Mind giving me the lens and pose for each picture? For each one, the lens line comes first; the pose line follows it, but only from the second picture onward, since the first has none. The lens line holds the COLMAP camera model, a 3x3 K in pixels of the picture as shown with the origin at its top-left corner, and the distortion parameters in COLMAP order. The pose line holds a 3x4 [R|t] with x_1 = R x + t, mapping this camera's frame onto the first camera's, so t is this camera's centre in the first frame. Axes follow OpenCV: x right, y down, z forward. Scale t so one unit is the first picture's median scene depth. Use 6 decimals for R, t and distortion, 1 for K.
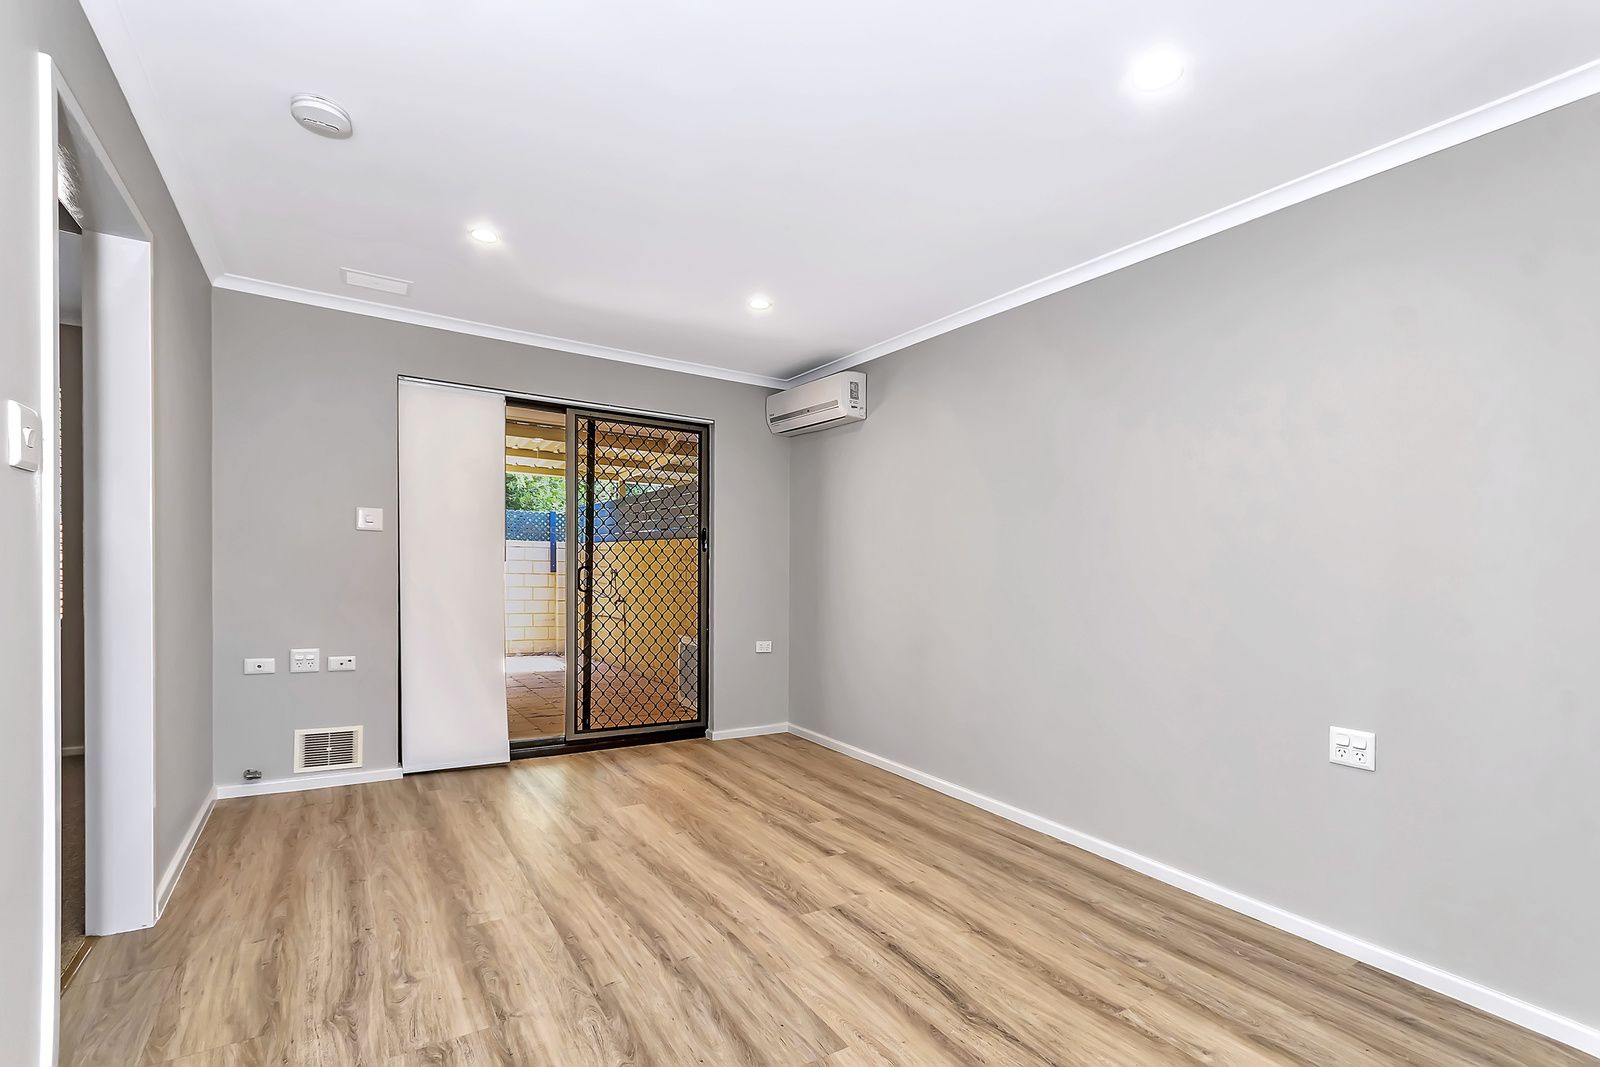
lens RADIAL K [[704.0, 0, 800.0], [0, 704.0, 533.5], [0, 0, 1]] dist [-0.001059, -0.000071]
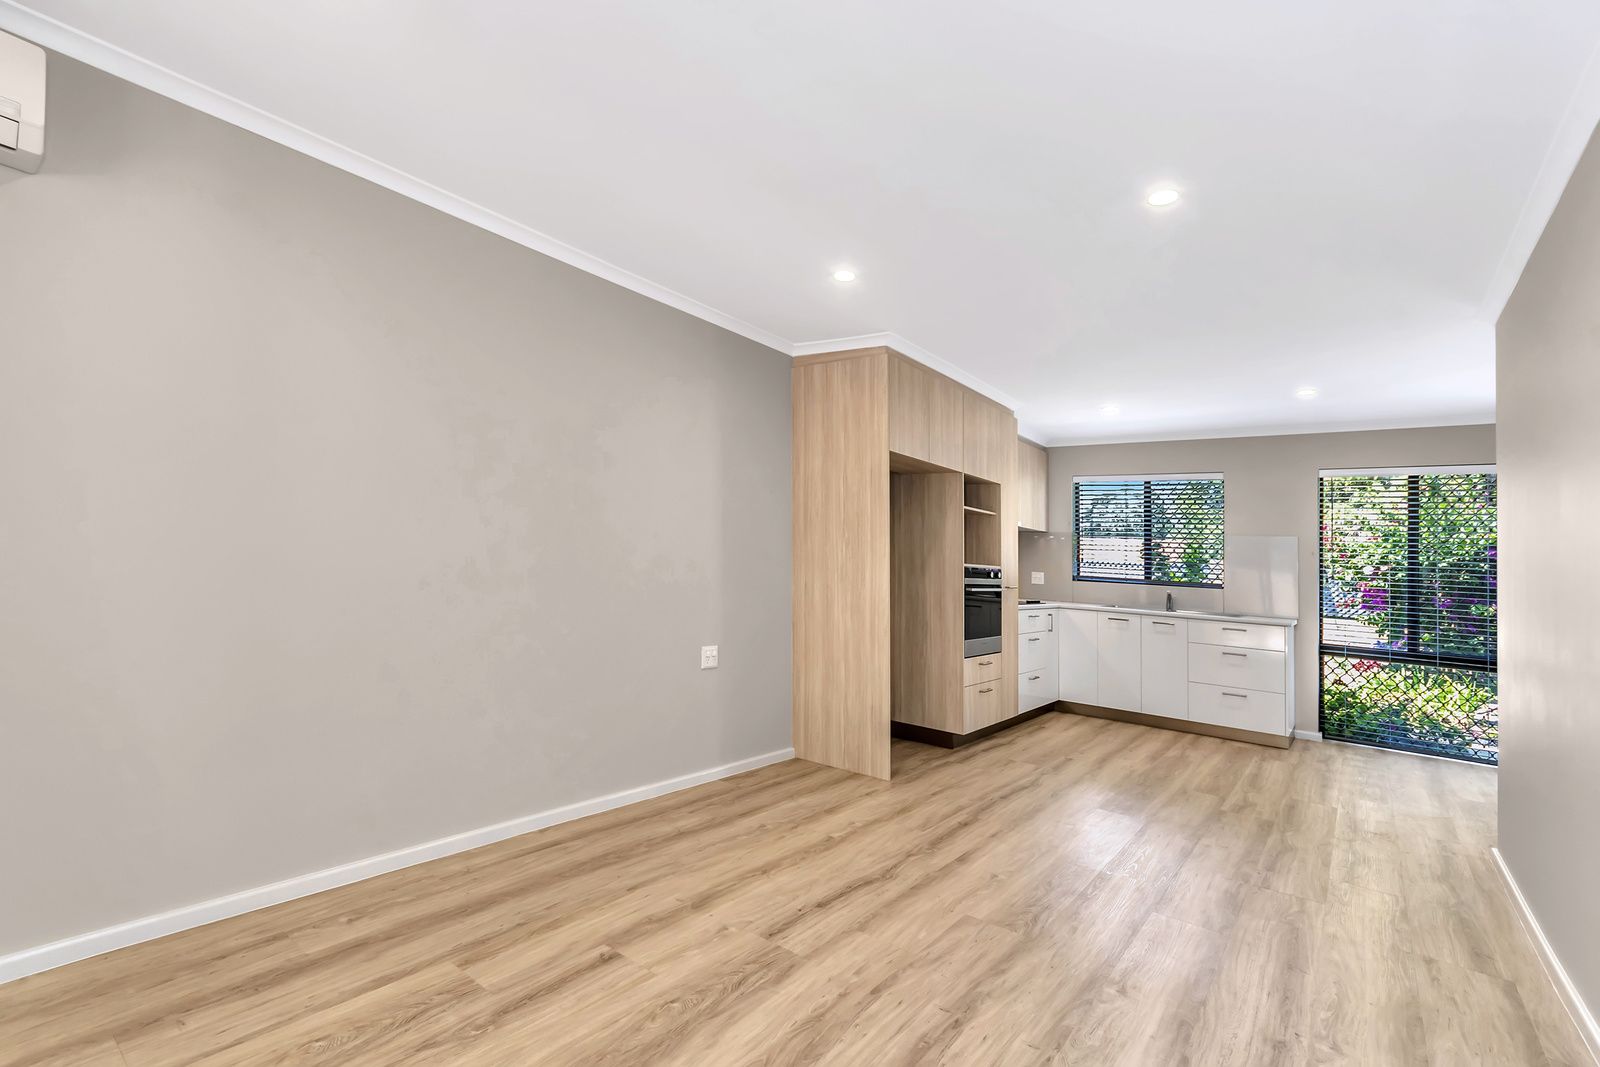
lens RADIAL K [[704.0, 0, 800.0], [0, 704.0, 533.5], [0, 0, 1]] dist [-0.001059, -0.000071]
pose [[-0.310884, -0.006803, 0.950423, -0.583669], [-0.108040, 0.993746, -0.028227, 0.028029], [-0.944287, -0.111459, -0.309675, 0.929132]]
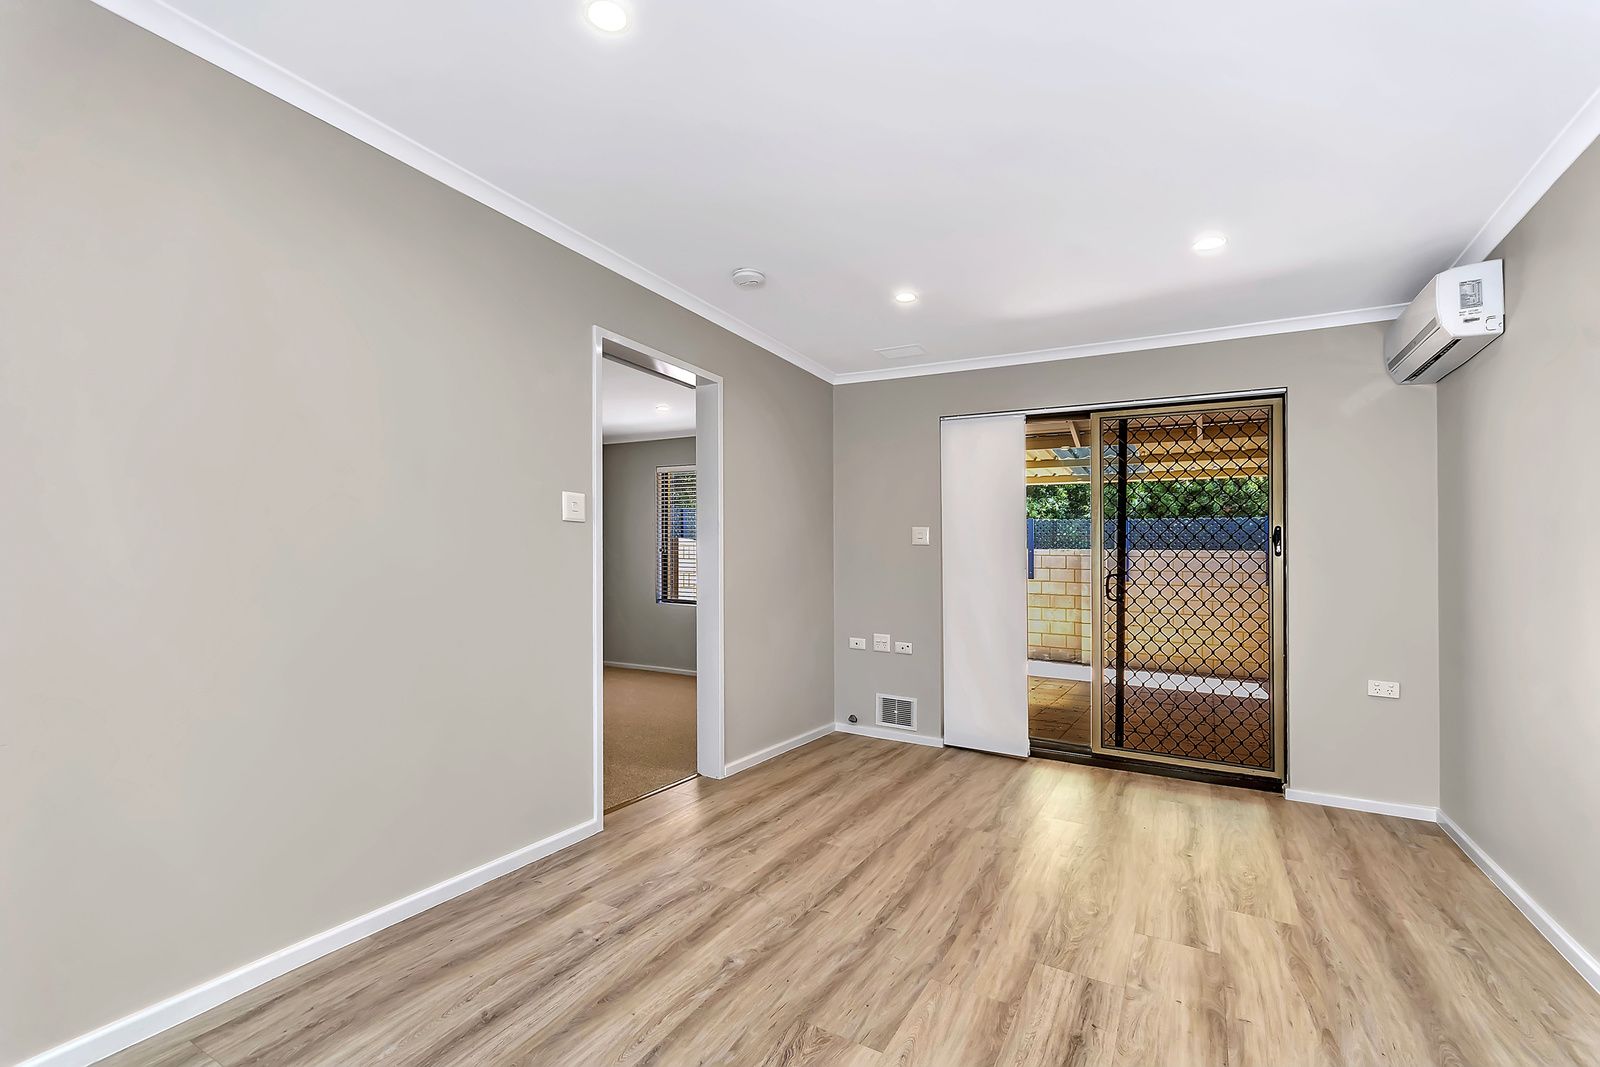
lens RADIAL K [[718.7, 0, 800.0], [0, 718.7, 533.5], [0, 0, 1]] dist [-0.002281, -0.000136]
pose [[0.463746, -0.053630, -0.884343, 0.475024], [0.033131, 0.998518, -0.043180, 0.025603], [0.885348, -0.009274, 0.464836, 0.226051]]
